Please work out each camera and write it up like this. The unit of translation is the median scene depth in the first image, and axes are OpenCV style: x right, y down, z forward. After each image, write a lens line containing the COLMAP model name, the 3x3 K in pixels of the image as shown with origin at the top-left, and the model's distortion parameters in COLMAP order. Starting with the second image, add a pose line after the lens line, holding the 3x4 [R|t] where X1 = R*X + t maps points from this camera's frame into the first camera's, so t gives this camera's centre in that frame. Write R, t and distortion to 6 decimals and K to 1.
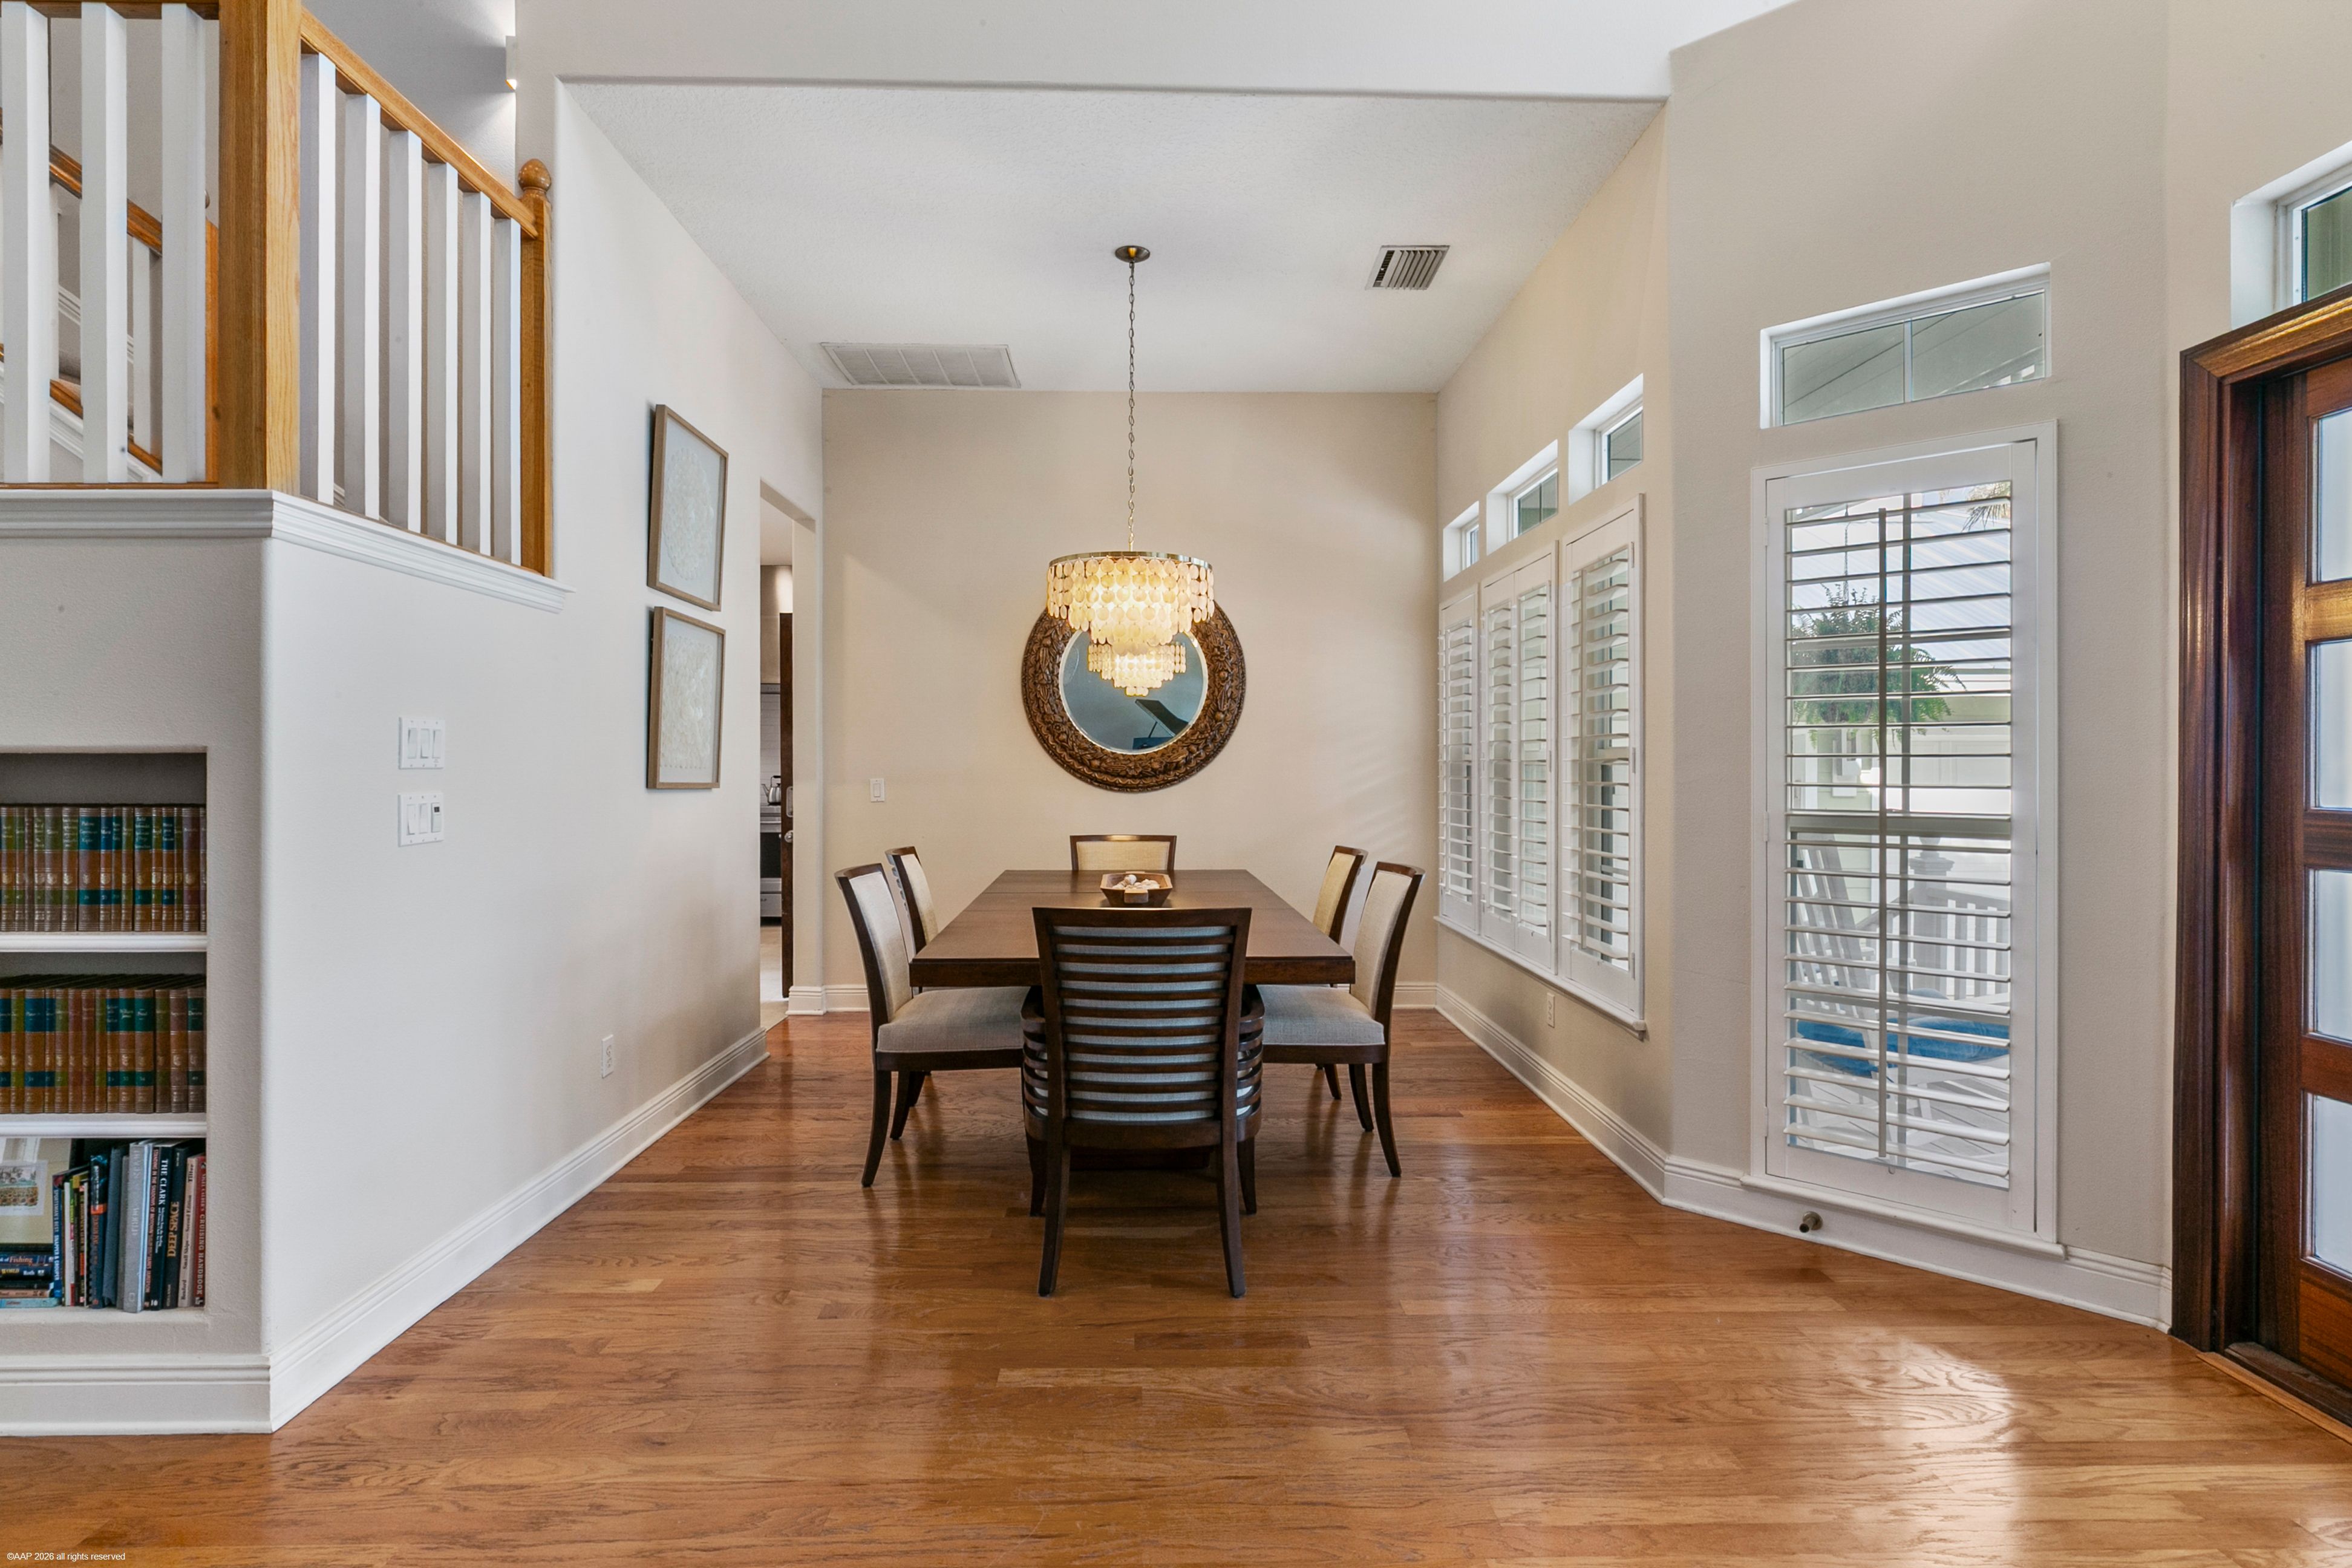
lens RADIAL K [[1208.0, 0, 1176.0], [0, 1208.0, 784.0], [0, 0, 1]] dist [0.000490, 0.000268]
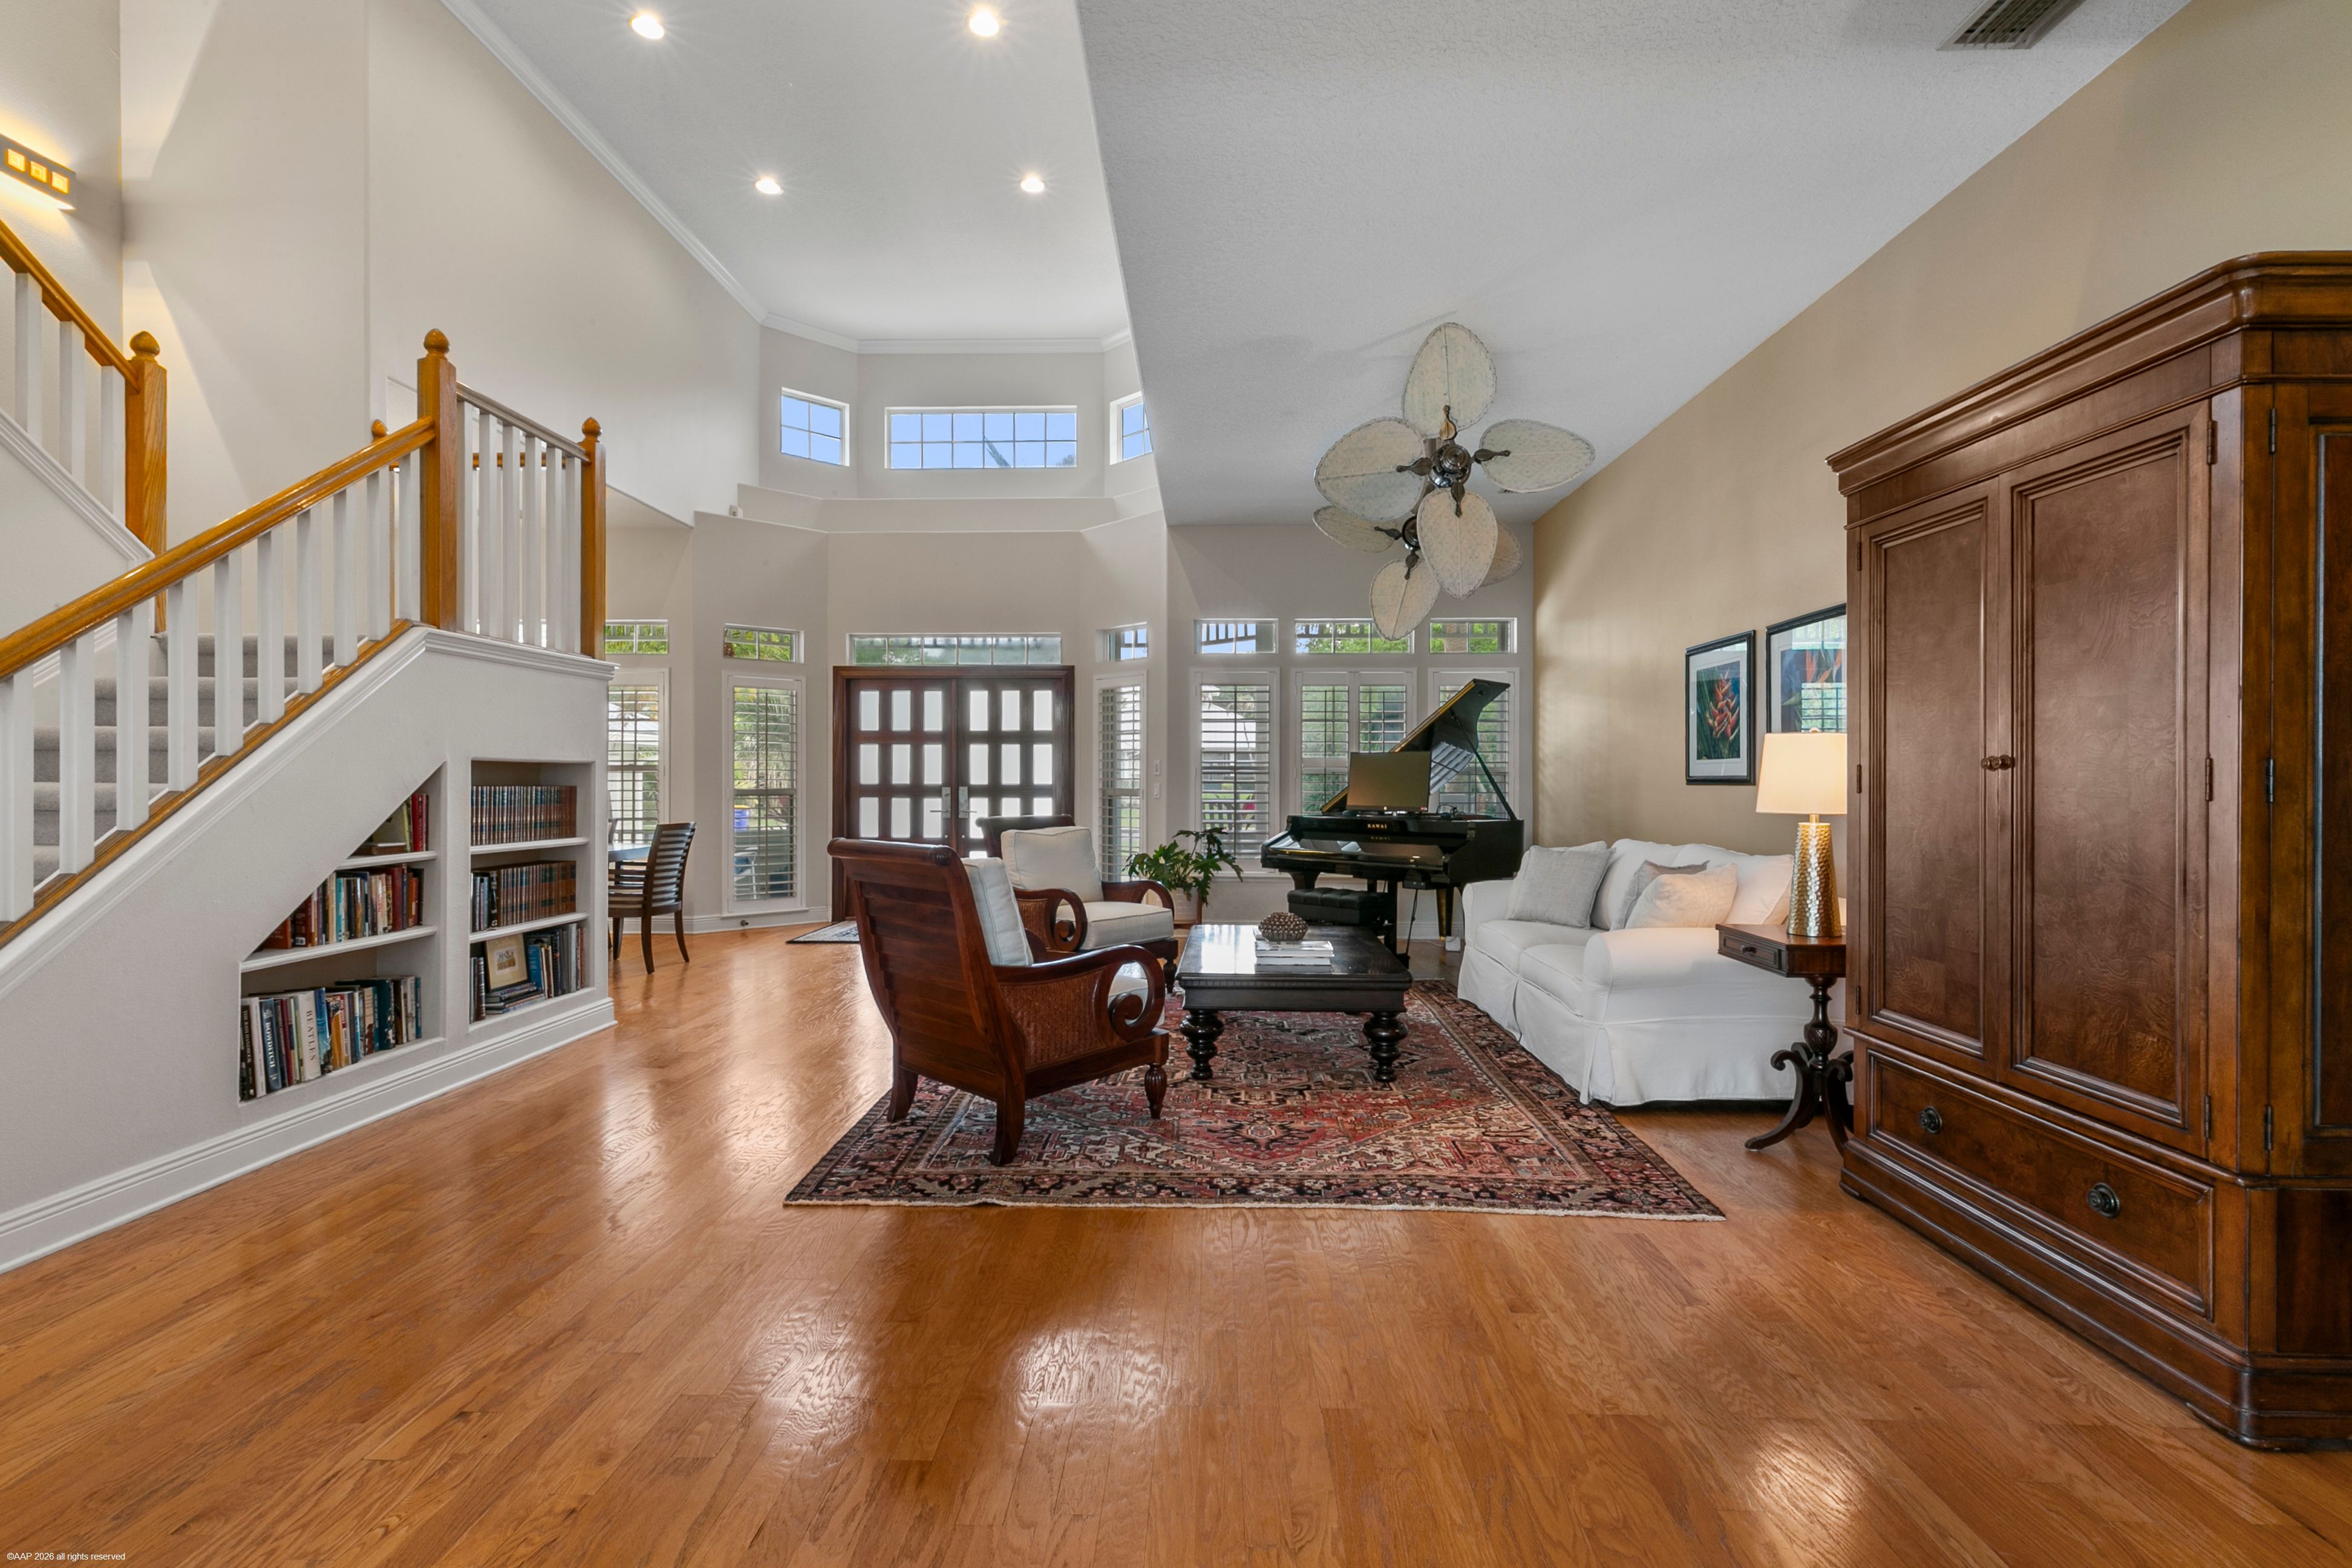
lens RADIAL K [[1079.1, 0, 1191.6], [0, 1079.1, 780.6], [0, 0, 1]] dist [0.004714, 0.000112]
pose [[0.047276, -0.002423, 0.998879, -2.845420], [0.013614, 0.999906, 0.001781, 0.021148], [-0.998789, 0.013514, 0.047305, -0.339598]]
